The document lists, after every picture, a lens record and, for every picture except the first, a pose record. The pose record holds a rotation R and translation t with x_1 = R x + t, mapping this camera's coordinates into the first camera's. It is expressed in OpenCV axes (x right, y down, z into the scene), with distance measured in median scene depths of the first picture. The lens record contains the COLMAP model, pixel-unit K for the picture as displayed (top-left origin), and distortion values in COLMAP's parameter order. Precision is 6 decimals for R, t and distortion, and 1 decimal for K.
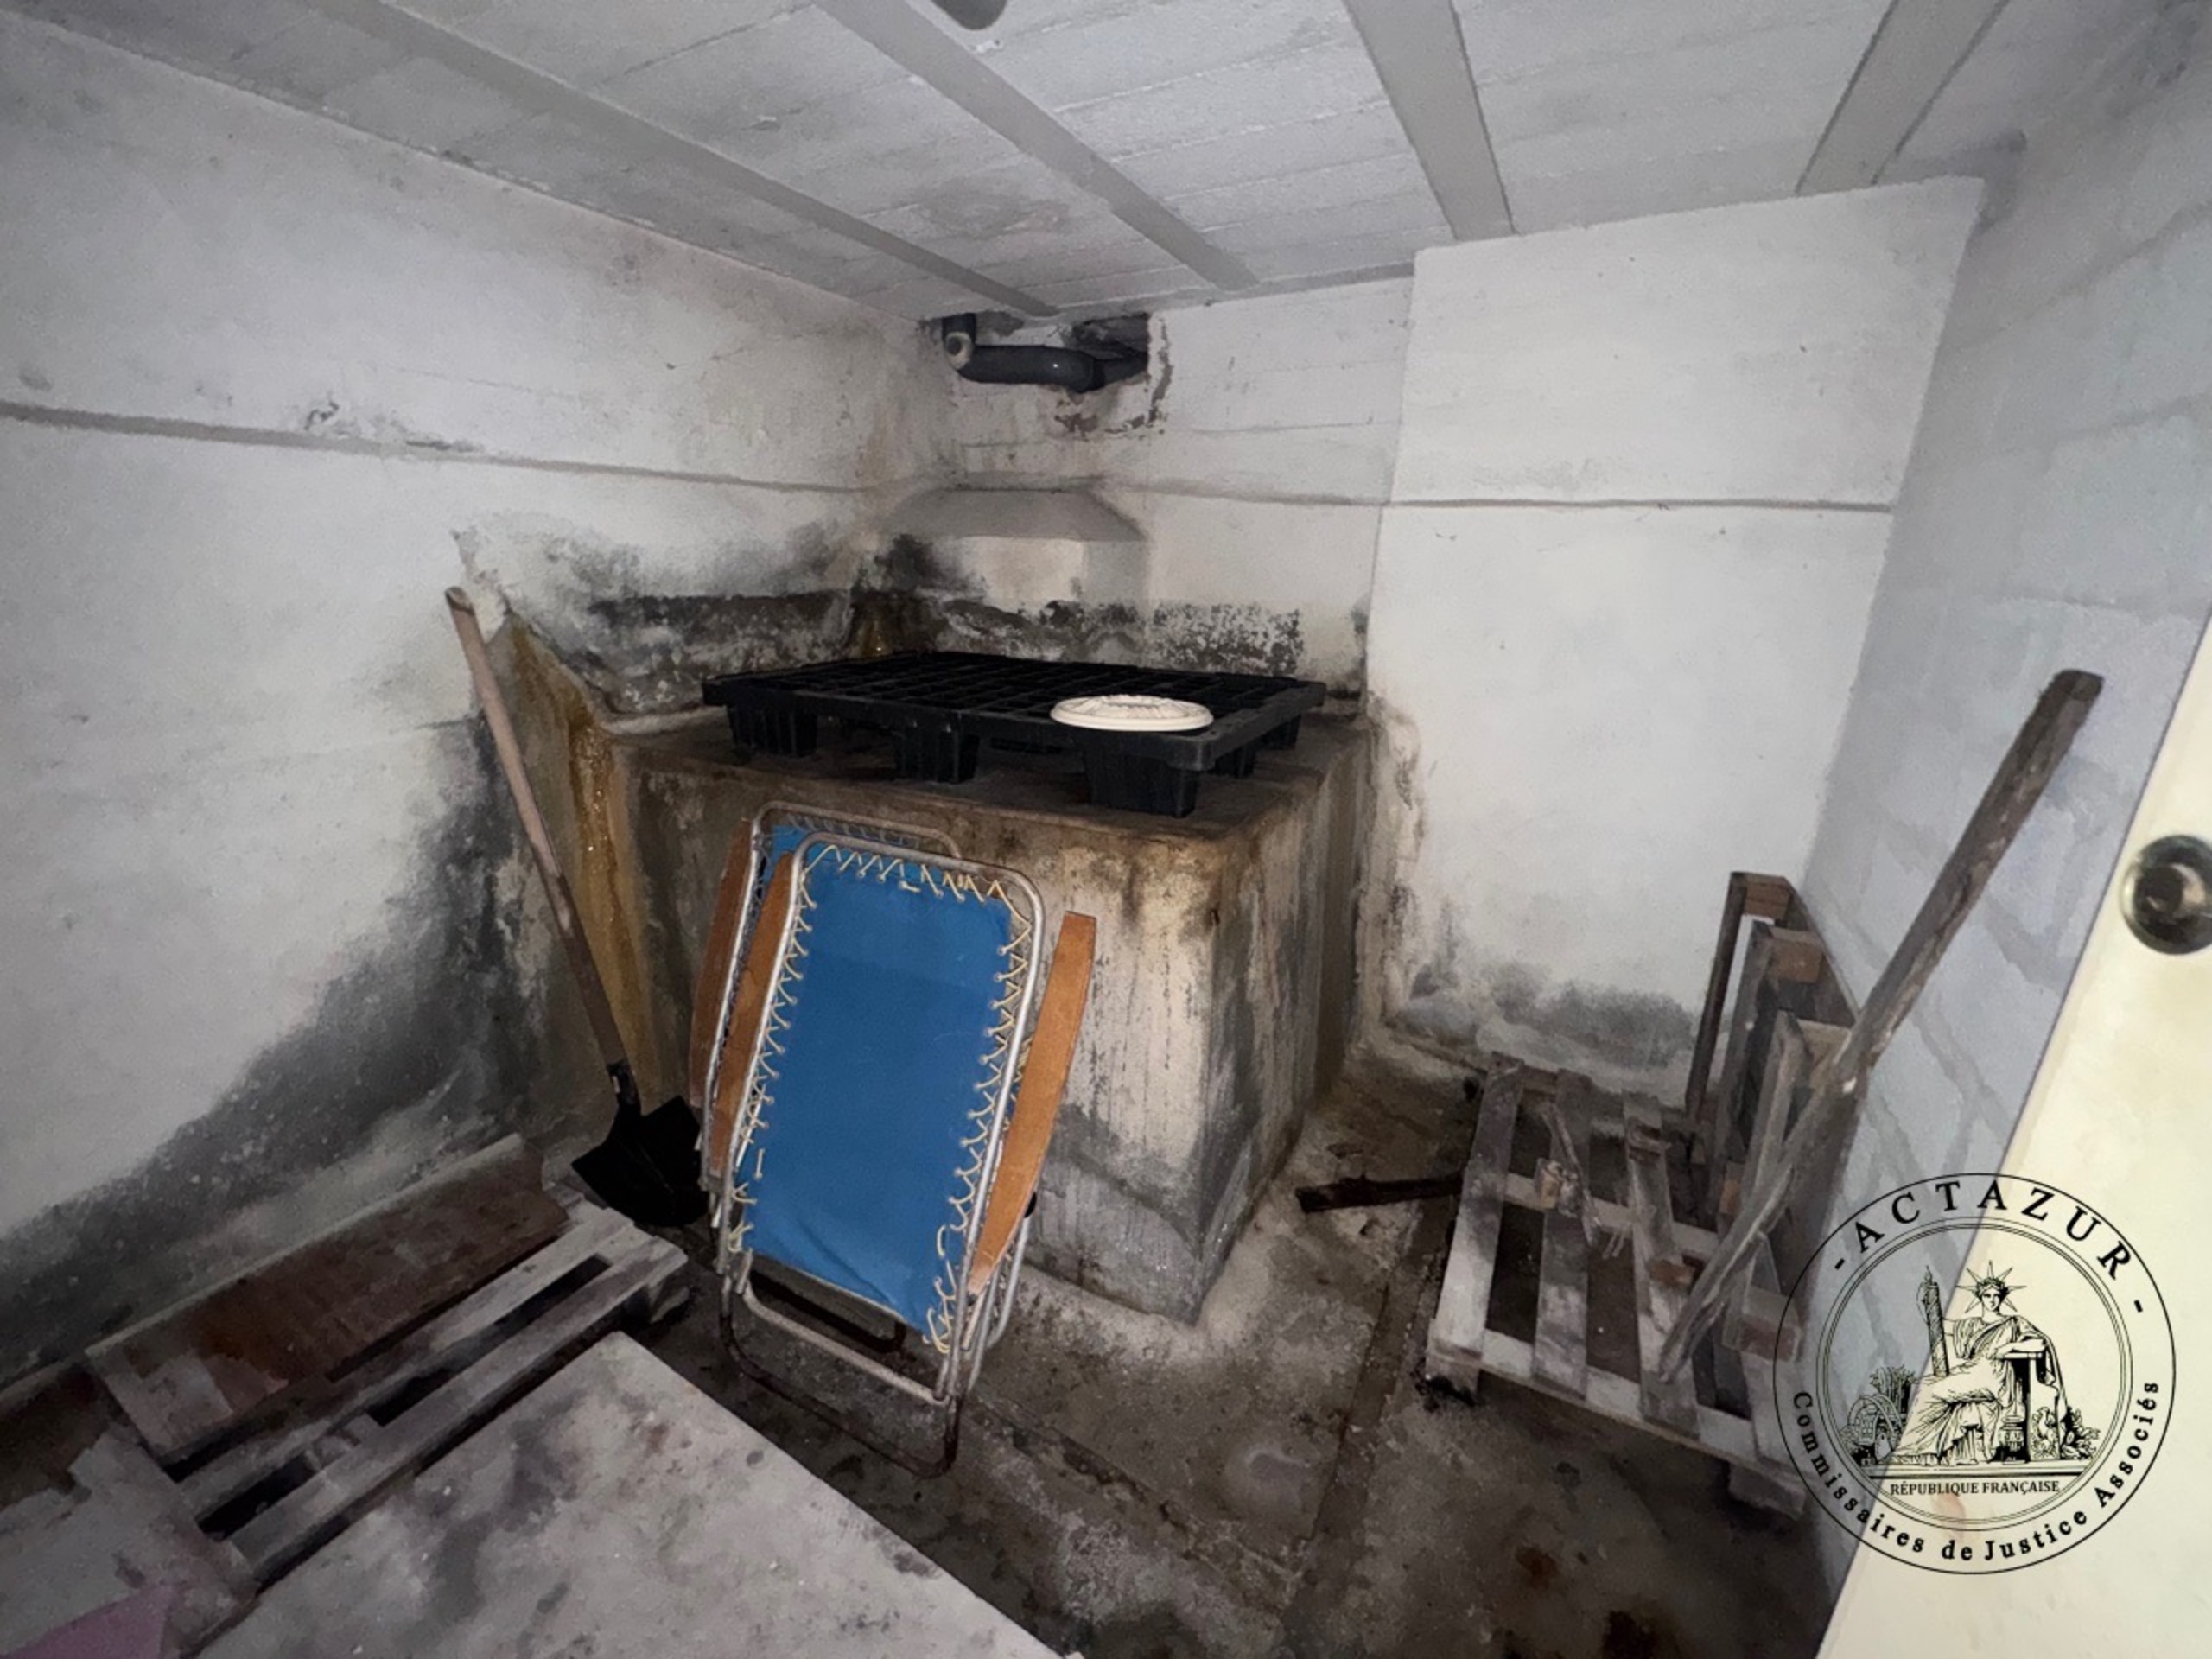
lens RADIAL K [[881.4, 0, 1096.3], [0, 881.4, 823.8], [0, 0, 1]] dist [-0.003124, 0.000321]
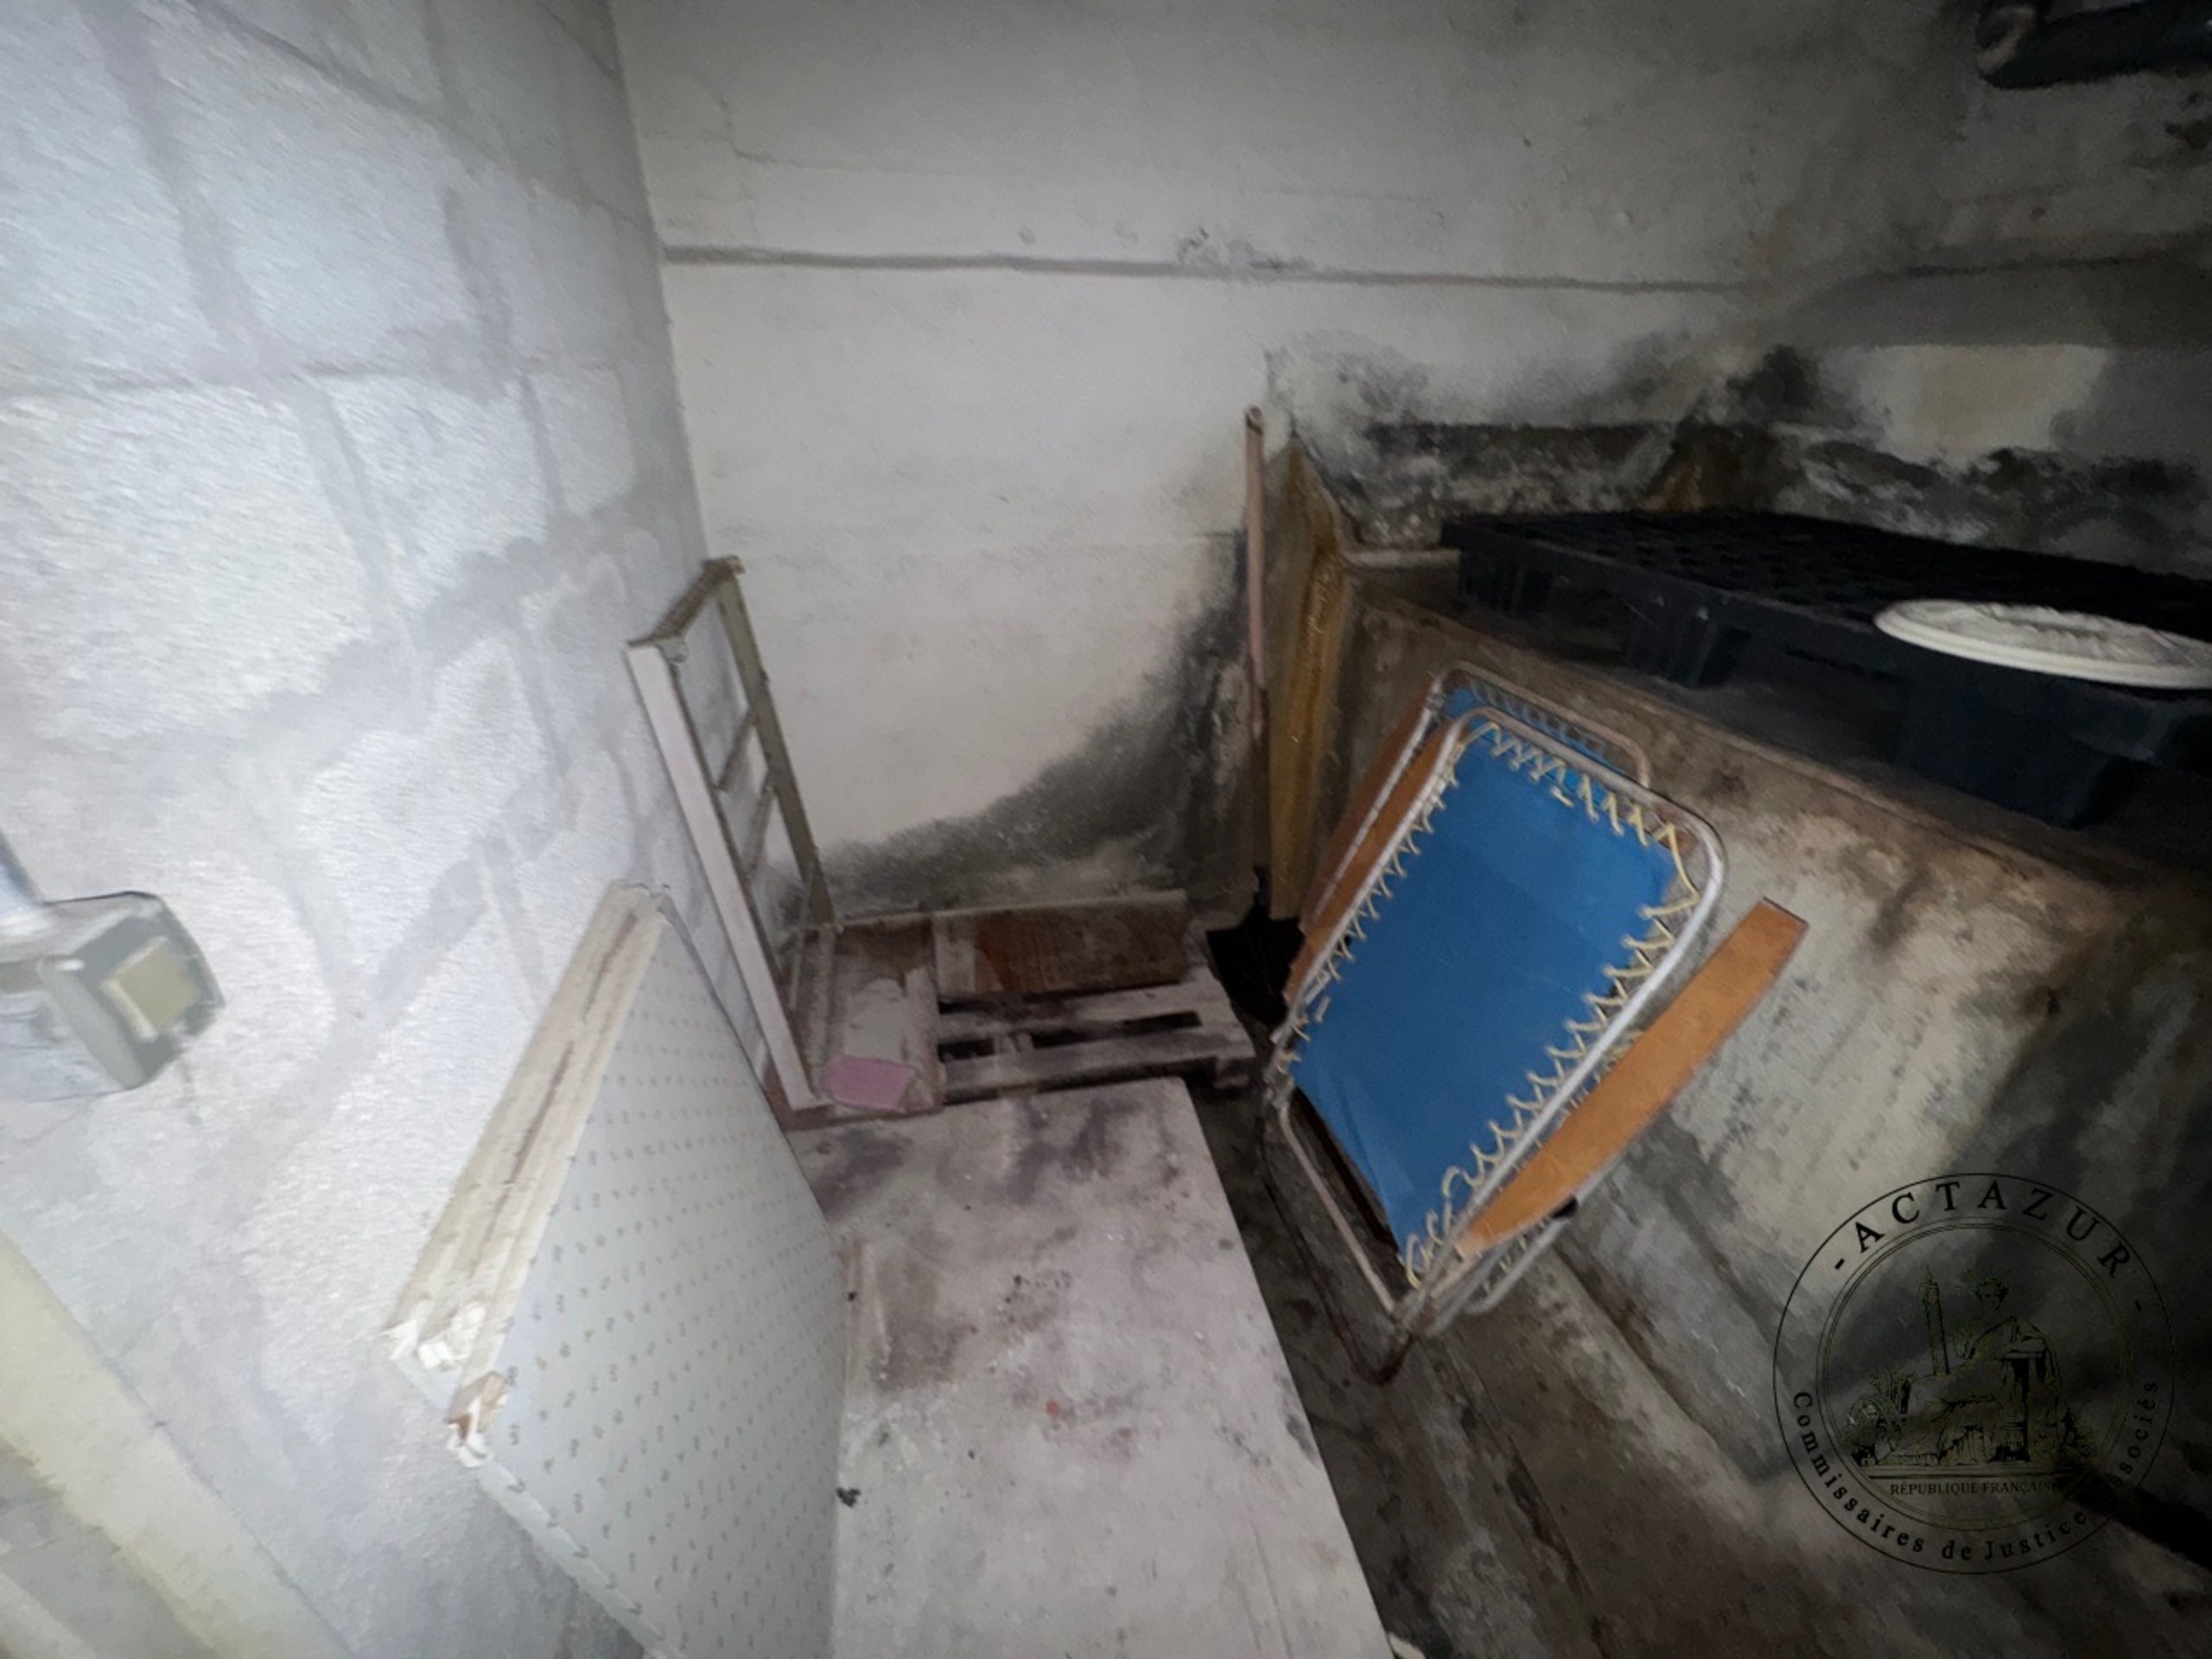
lens RADIAL K [[881.4, 0, 1096.3], [0, 881.4, 823.8], [0, 0, 1]] dist [-0.003124, 0.000321]
pose [[0.659066, 0.332756, -0.674466, 0.055904], [-0.217494, 0.942805, 0.252617, -0.015423], [0.719950, -0.019799, 0.693744, 0.095878]]
